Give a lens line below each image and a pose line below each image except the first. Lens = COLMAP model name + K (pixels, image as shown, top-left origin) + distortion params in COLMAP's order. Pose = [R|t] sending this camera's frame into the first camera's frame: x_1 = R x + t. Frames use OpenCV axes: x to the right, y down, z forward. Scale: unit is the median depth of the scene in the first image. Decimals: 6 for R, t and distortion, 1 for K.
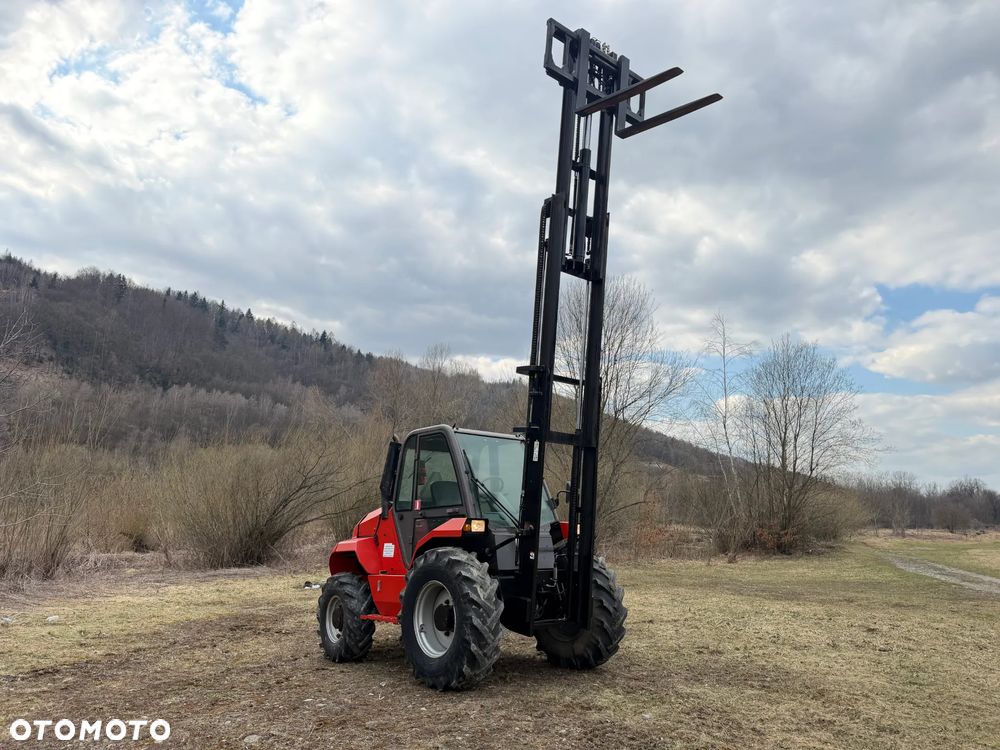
lens RADIAL K [[715.0, 0, 497.1], [0, 715.0, 392.5], [0, 0, 1]] dist [-0.003636, 0.000612]
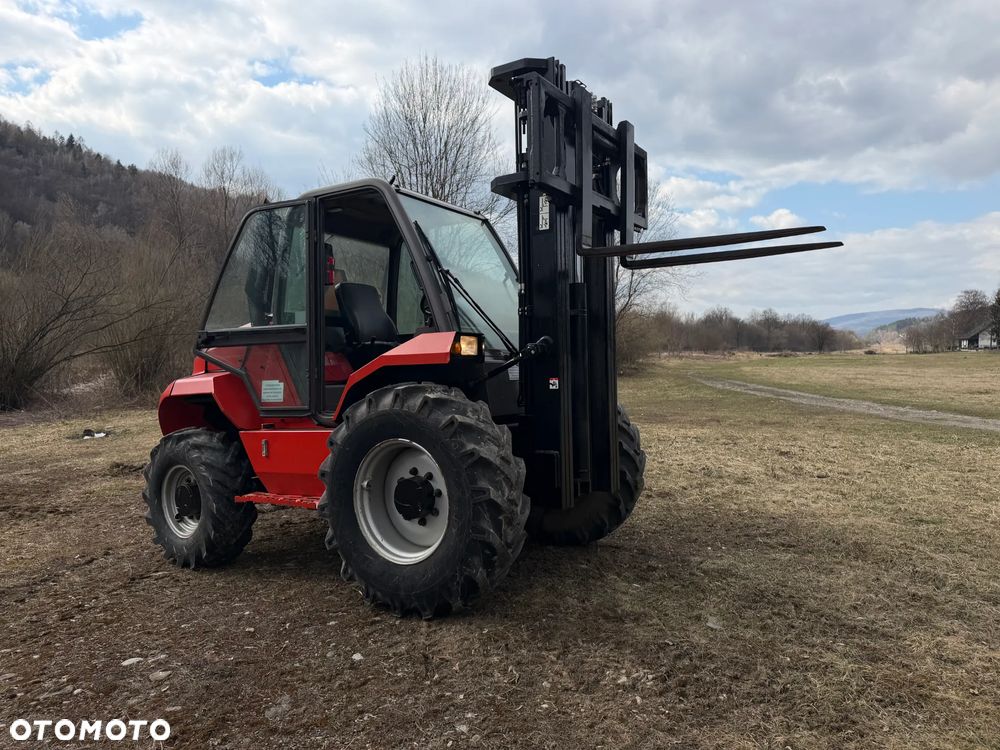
lens RADIAL K [[694.6, 0, 496.8], [0, 694.6, 381.2], [0, 0, 1]] dist [0.097338, -0.115487]
pose [[0.958925, -0.033960, 0.281620, -0.136076], [-0.028585, 0.976185, 0.215050, 0.076167], [-0.282216, -0.214267, 0.935117, 0.378413]]
